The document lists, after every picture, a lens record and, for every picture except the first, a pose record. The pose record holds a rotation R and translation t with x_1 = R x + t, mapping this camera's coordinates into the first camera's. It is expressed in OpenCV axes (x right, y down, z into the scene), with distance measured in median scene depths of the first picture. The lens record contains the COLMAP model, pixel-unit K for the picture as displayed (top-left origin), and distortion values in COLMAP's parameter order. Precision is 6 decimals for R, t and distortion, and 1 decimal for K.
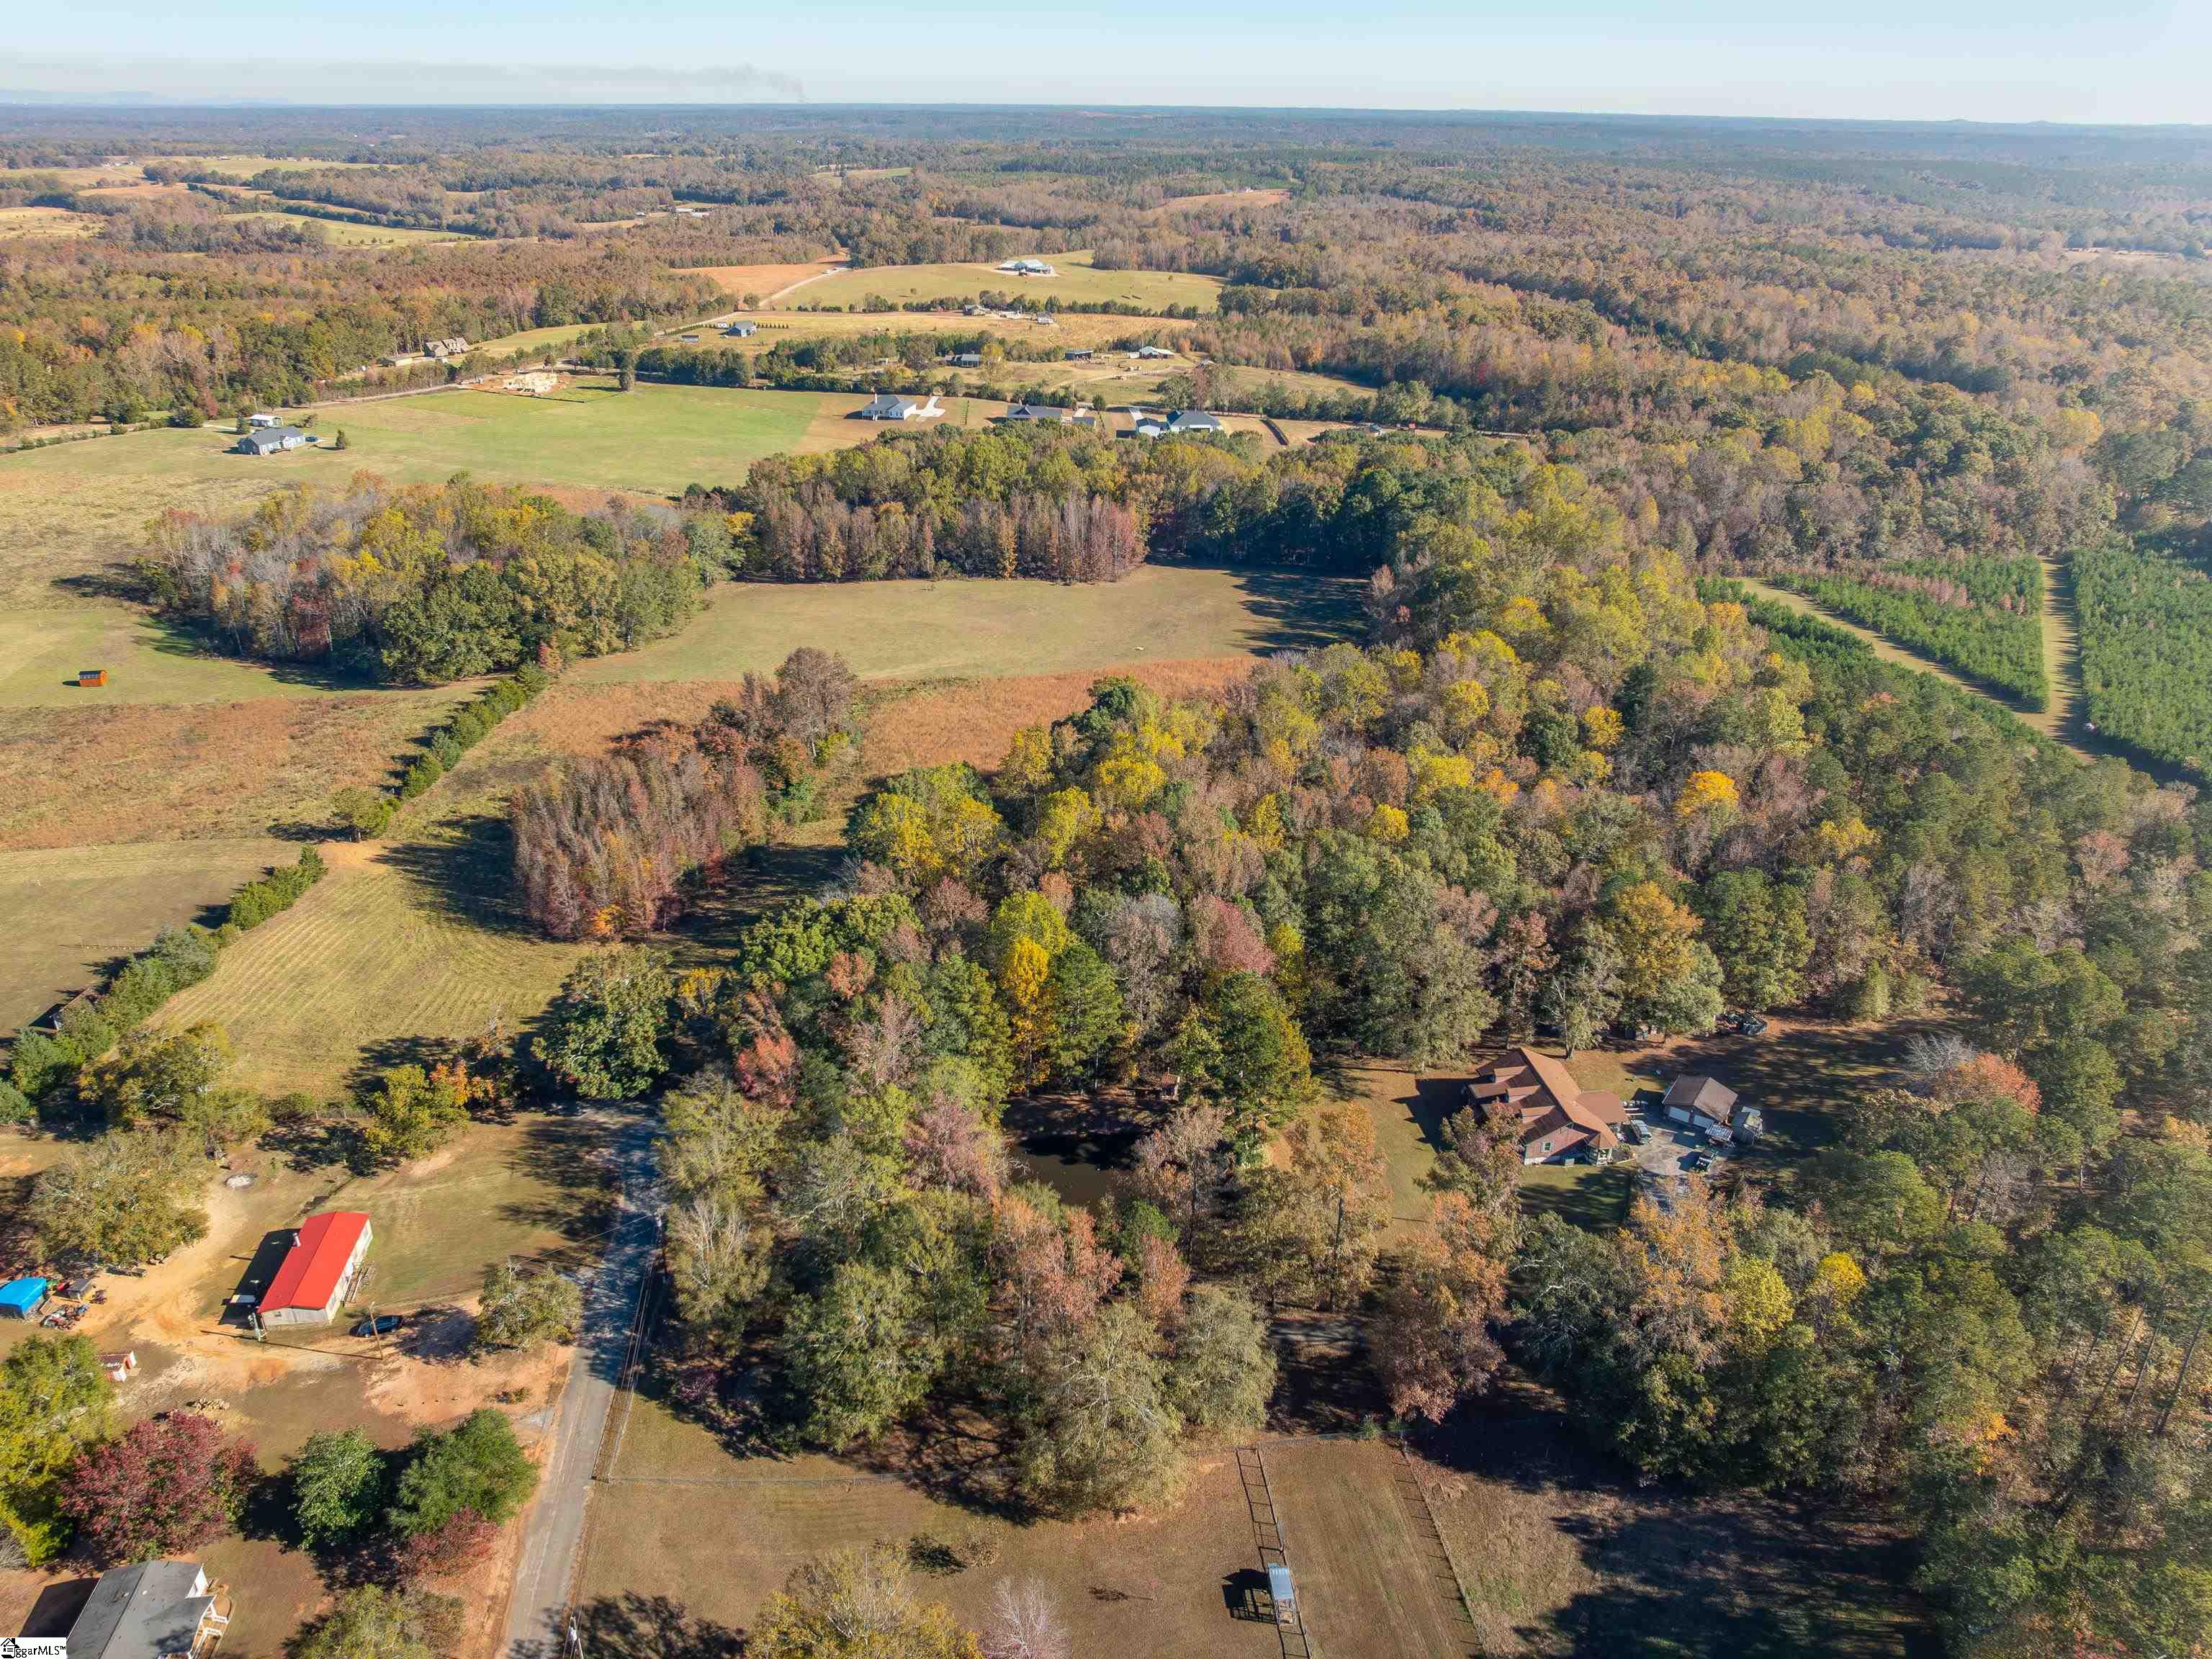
lens RADIAL K [[1615.9, 0, 1106.0], [0, 1615.9, 829.5], [0, 0, 1]] dist [-0.067168, 0.051726]
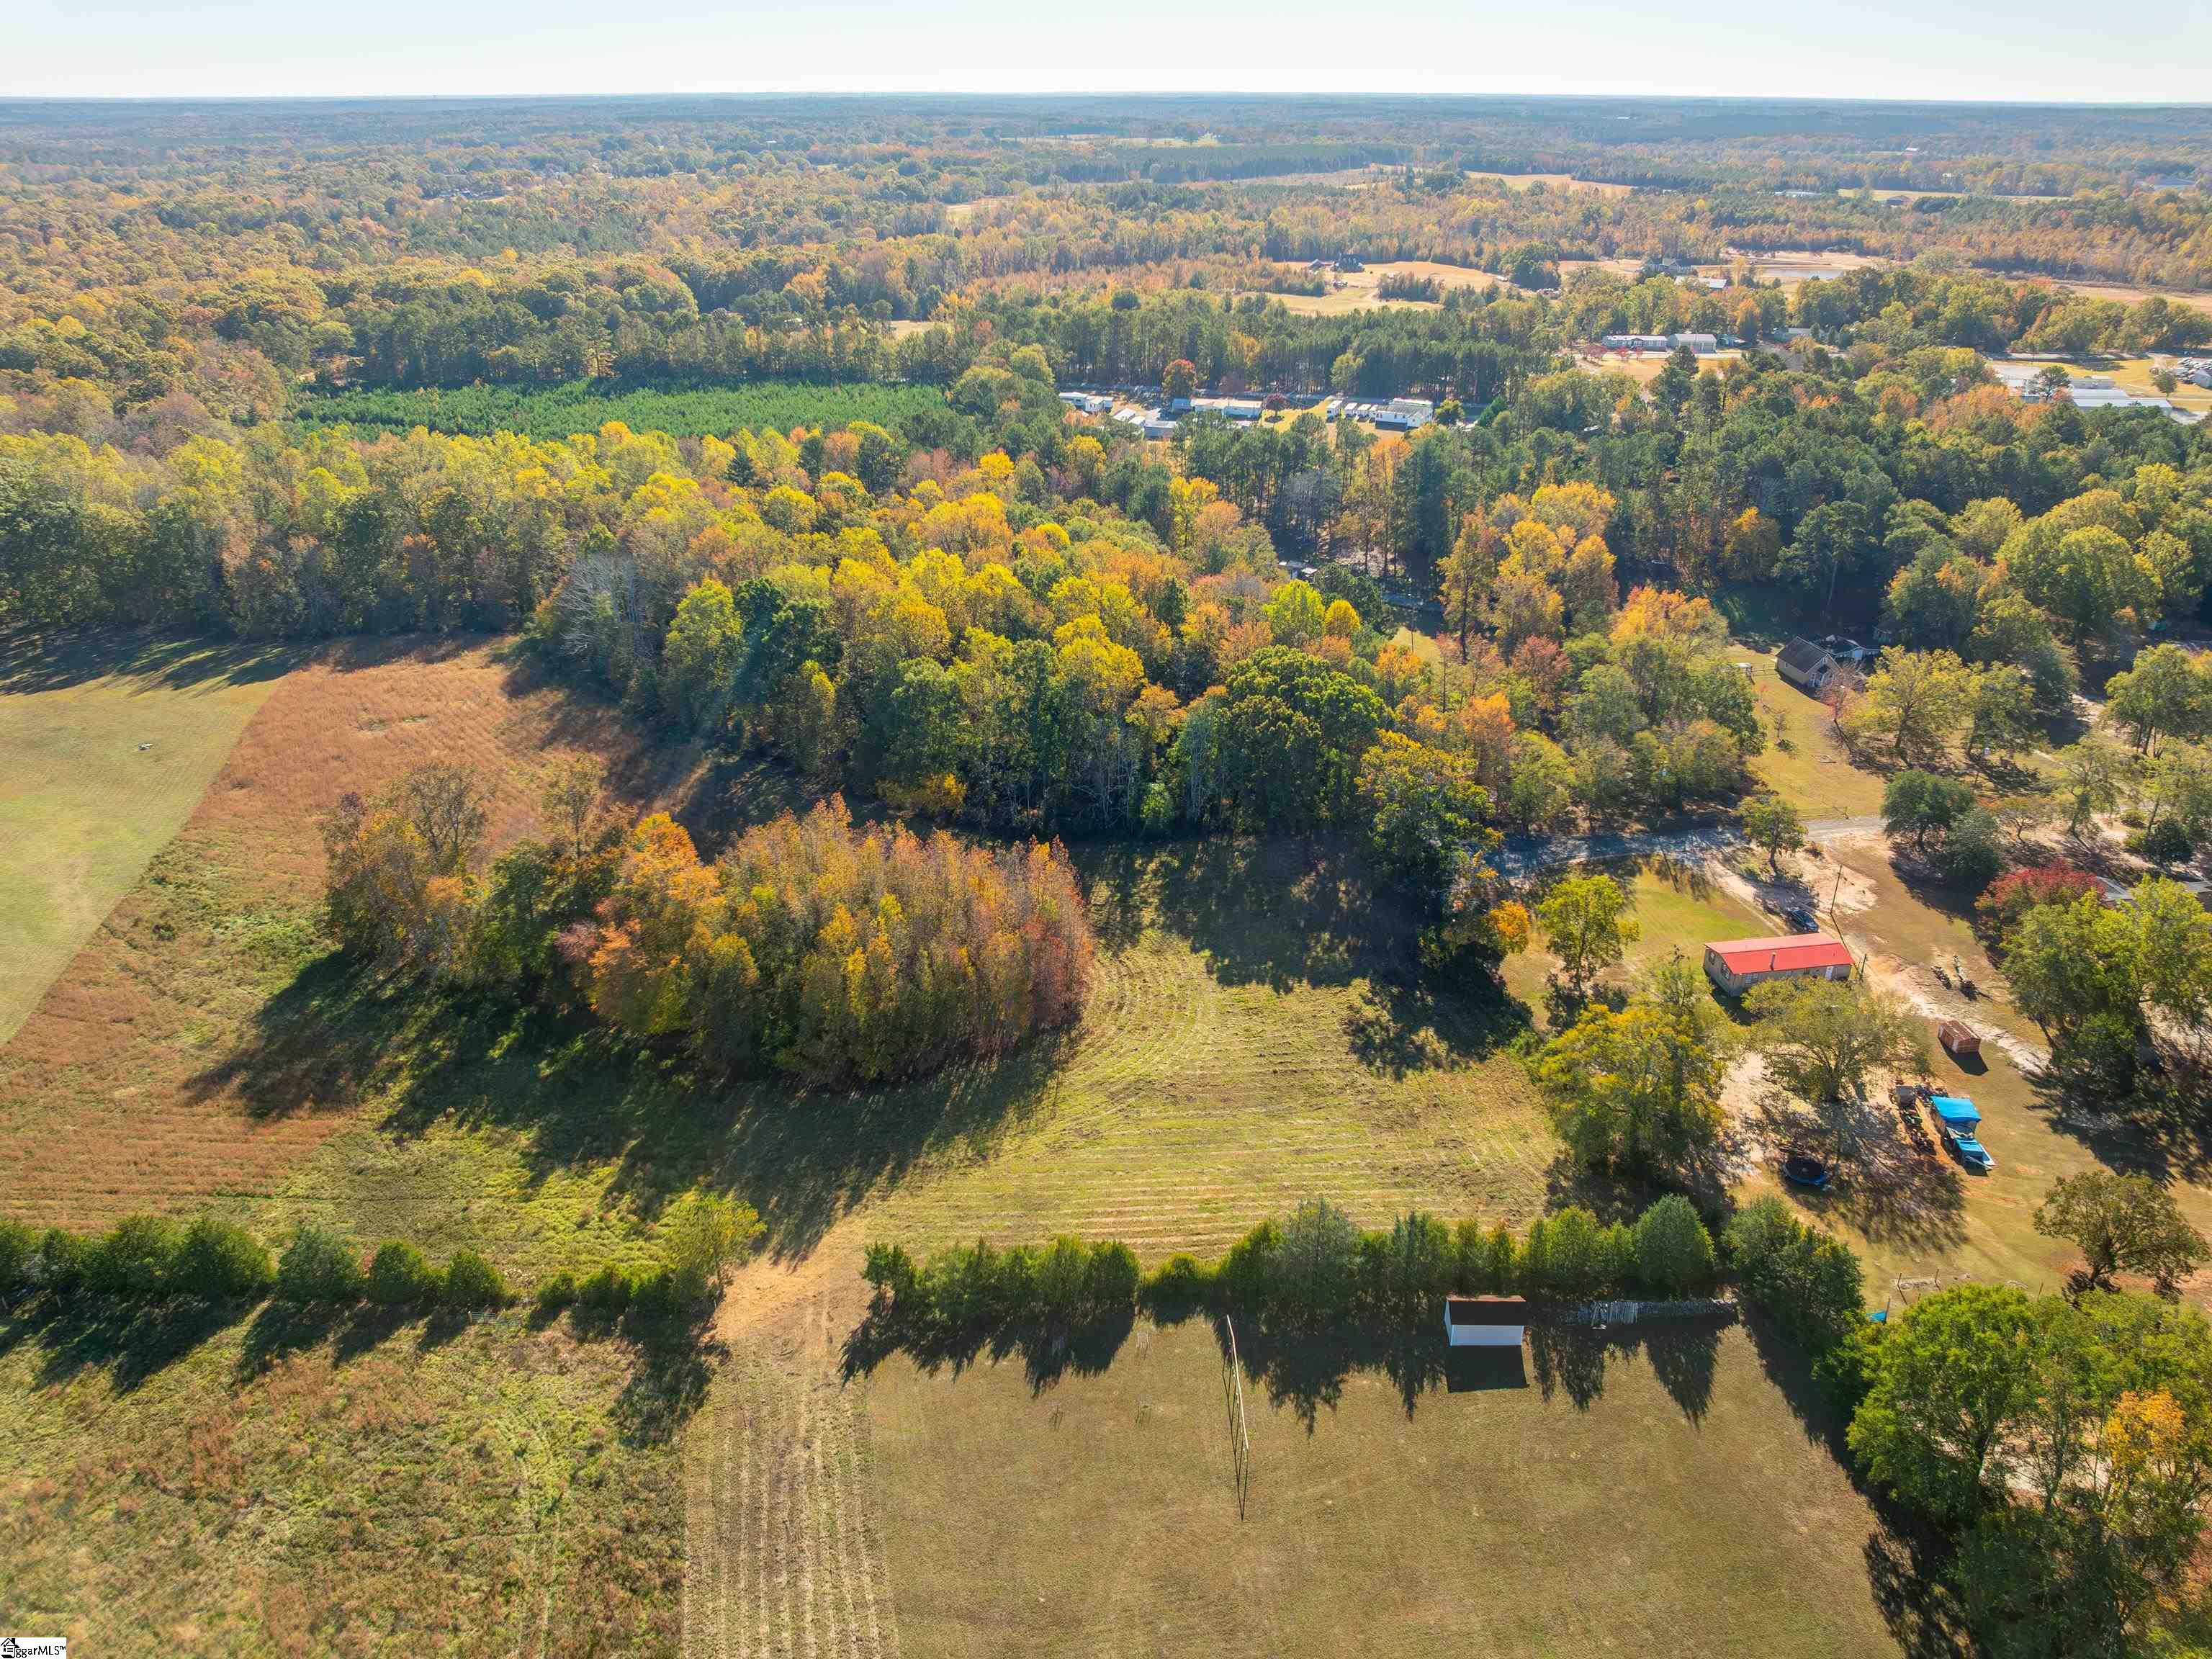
lens RADIAL K [[1550.1, 0, 1106.0], [0, 1550.1, 829.5], [0, 0, 1]] dist [-0.036668, 0.003908]
pose [[-0.070124, -0.433180, 0.898575, -0.813743], [0.411170, 0.808161, 0.421681, -0.253605], [-0.908857, 0.399038, 0.121439, 0.742239]]
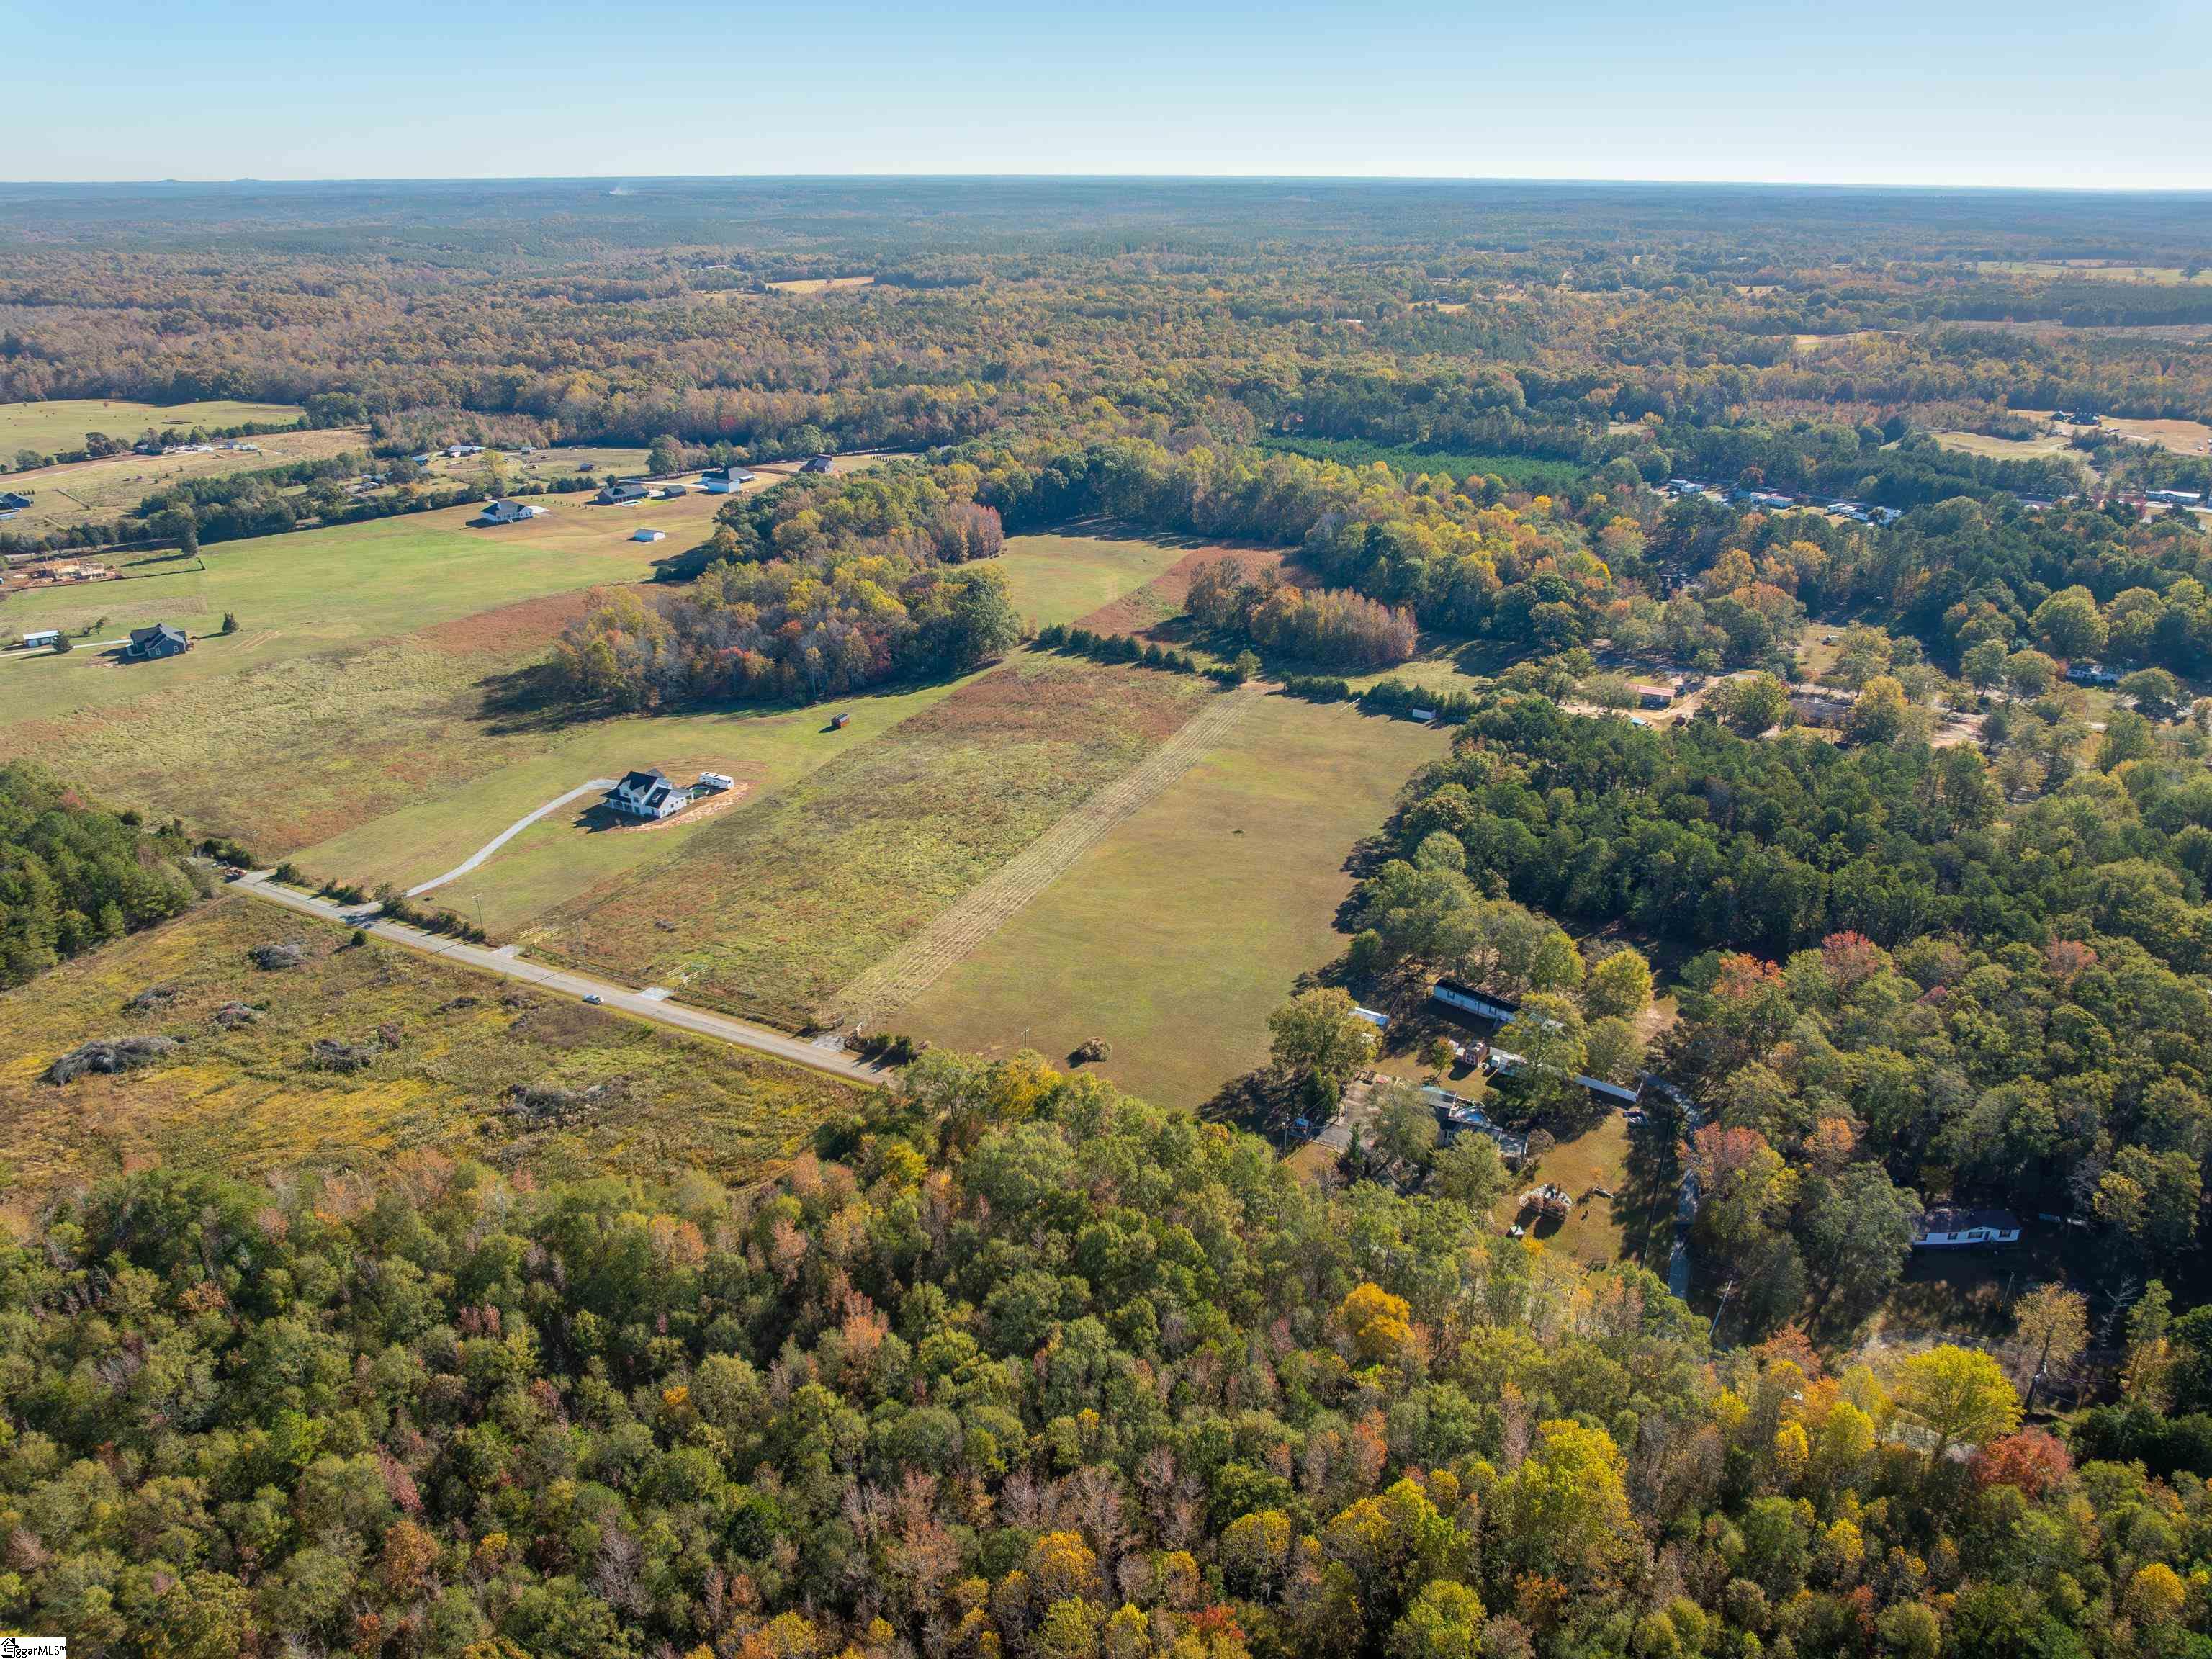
lens RADIAL K [[1546.4, 0, 1106.0], [0, 1546.4, 829.5], [0, 0, 1]] dist [-0.047307, 0.006350]
pose [[0.517720, -0.337431, 0.786198, -1.909517], [0.354106, 0.921045, 0.162124, -0.171130], [-0.778829, 0.194463, 0.596330, 0.103345]]
